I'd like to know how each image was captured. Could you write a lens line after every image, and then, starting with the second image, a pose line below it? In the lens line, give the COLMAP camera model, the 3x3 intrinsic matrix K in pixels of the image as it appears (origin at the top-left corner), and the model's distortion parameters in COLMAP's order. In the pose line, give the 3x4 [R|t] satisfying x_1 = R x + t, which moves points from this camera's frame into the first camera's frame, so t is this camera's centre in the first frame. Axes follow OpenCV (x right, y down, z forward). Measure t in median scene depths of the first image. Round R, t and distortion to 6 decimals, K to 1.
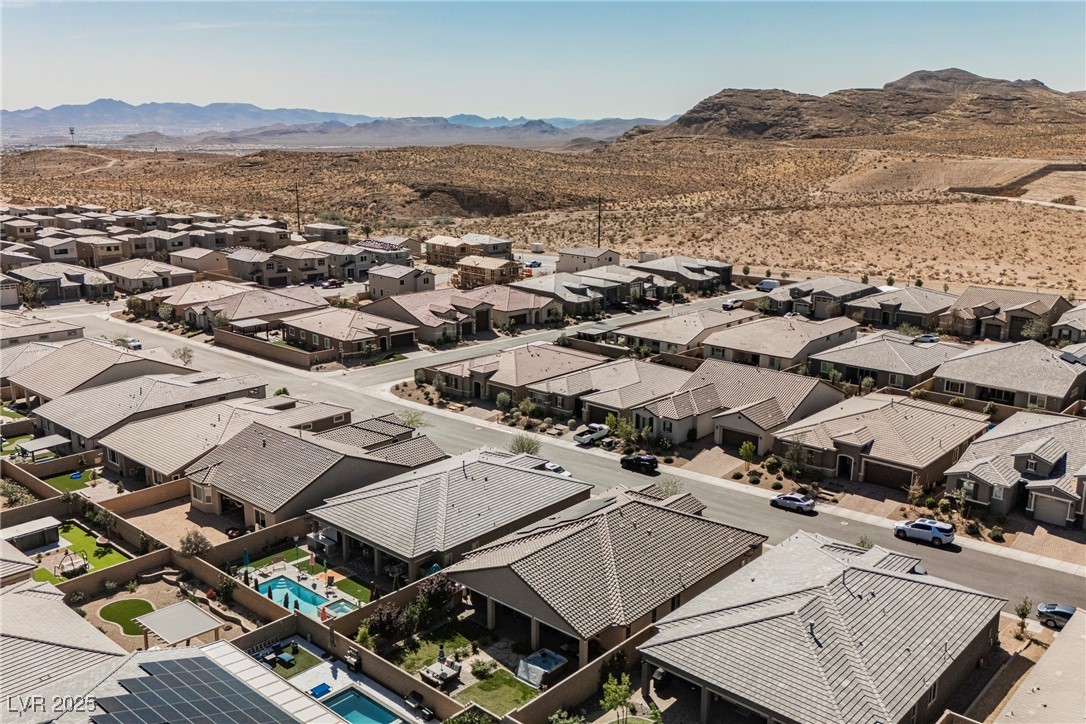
lens RADIAL K [[943.8, 0, 543.0], [0, 943.8, 362.0], [0, 0, 1]] dist [0.109453, -0.129202]
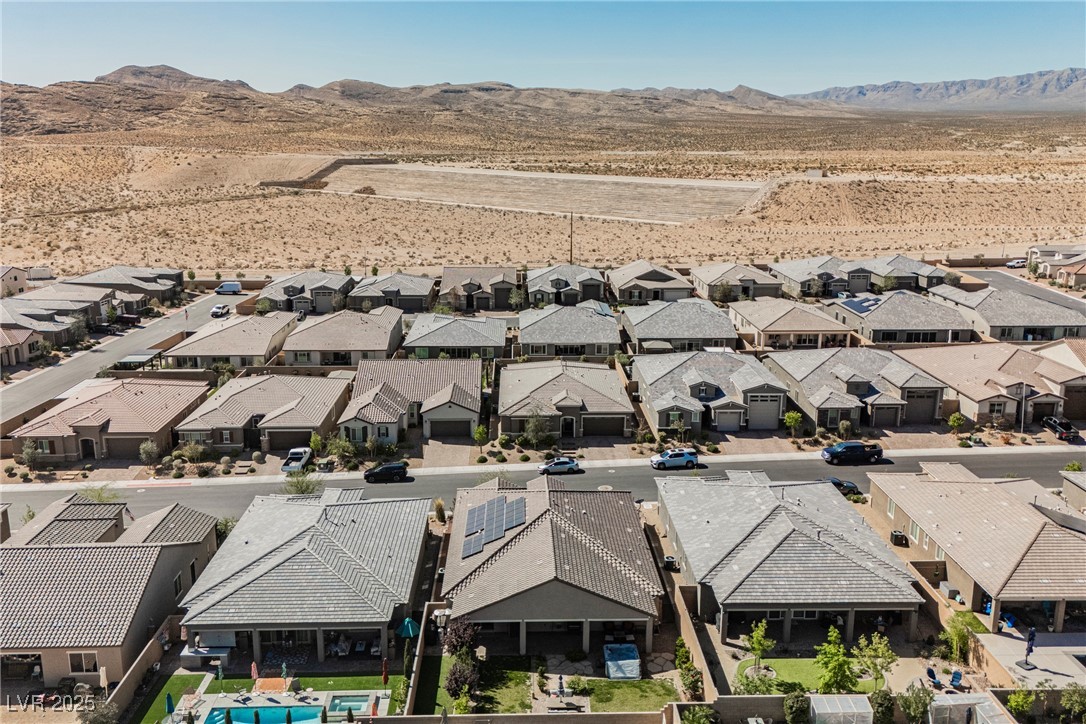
lens RADIAL K [[943.8, 0, 543.0], [0, 943.8, 362.0], [0, 0, 1]] dist [0.109453, -0.129202]
pose [[0.720904, -0.167056, 0.672599, -0.259906], [0.164536, 0.984021, 0.068051, -0.027562], [-0.673220, 0.061609, 0.736871, 0.111443]]
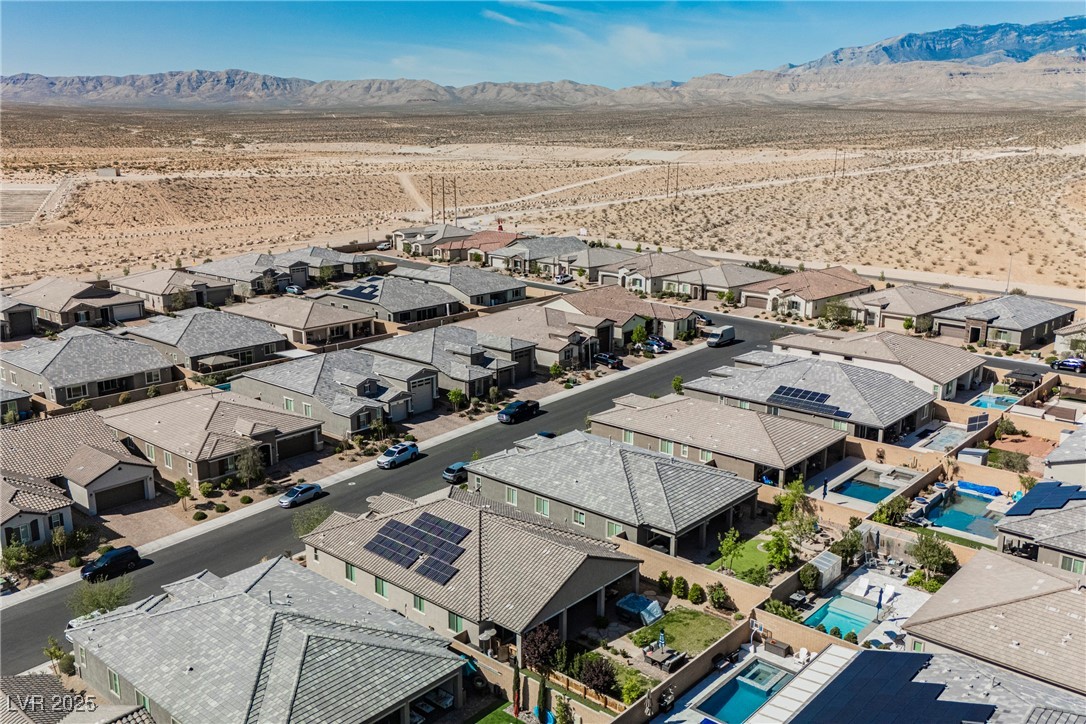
lens RADIAL K [[943.8, 0, 543.0], [0, 943.8, 362.0], [0, 0, 1]] dist [0.109453, -0.129202]
pose [[-0.017935, -0.243397, 0.969761, -0.382390], [0.235544, 0.941590, 0.240683, -0.093544], [-0.971698, 0.232738, 0.040443, 0.377473]]
